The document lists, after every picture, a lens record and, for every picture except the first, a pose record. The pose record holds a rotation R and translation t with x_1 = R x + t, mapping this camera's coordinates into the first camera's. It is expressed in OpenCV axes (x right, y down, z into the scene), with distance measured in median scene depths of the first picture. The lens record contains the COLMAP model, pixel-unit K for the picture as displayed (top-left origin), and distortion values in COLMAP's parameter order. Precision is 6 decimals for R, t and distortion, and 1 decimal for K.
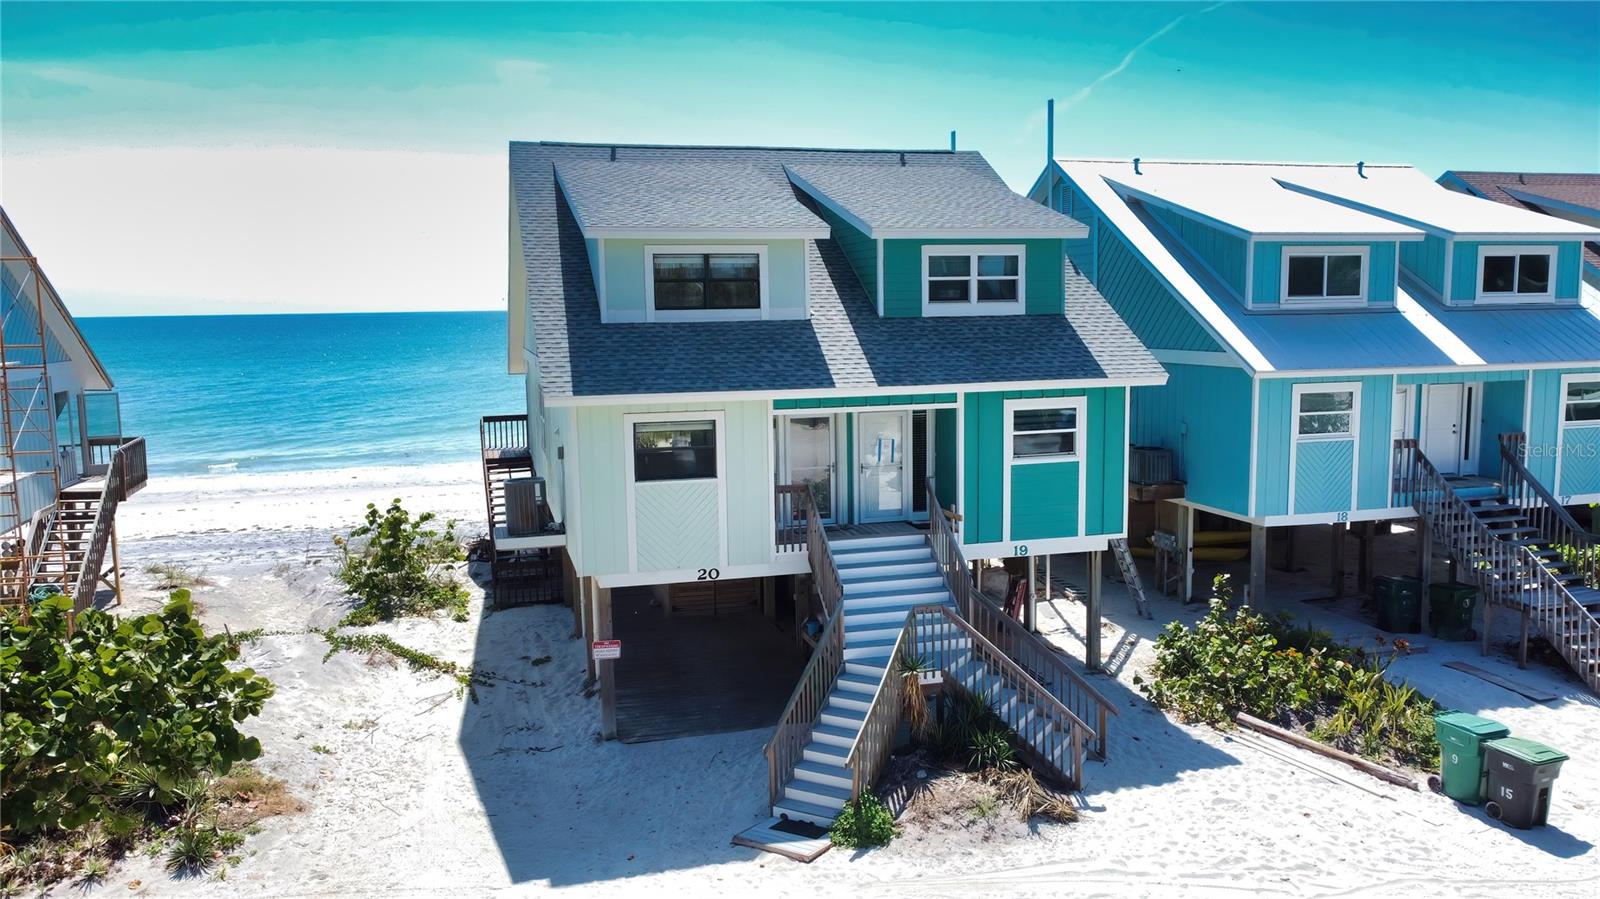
lens RADIAL K [[1205.4, 0, 800.0], [0, 1205.4, 449.5], [0, 0, 1]] dist [0.002650, -0.000222]
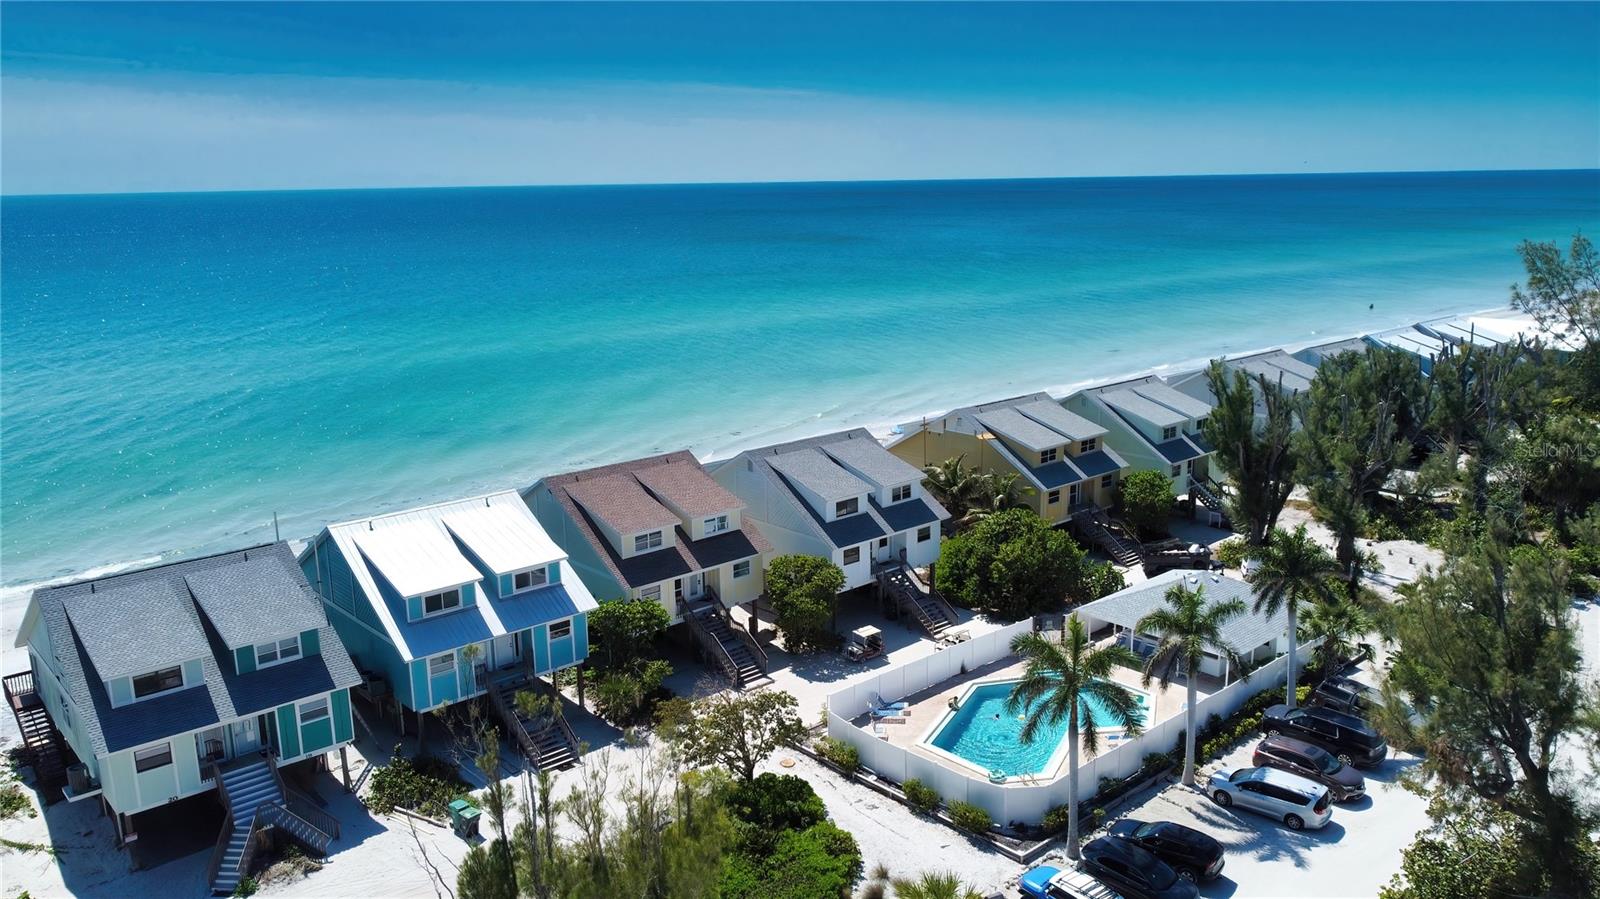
lens RADIAL K [[1205.1, 0, 807.3], [0, 1205.1, 453.6], [0, 0, 1]] dist [-0.007142, -0.006753]
pose [[0.893901, -0.098863, 0.437226, 0.081422], [0.056213, 0.992399, 0.109469, -0.796244], [-0.444725, -0.073276, 0.892665, -1.740454]]
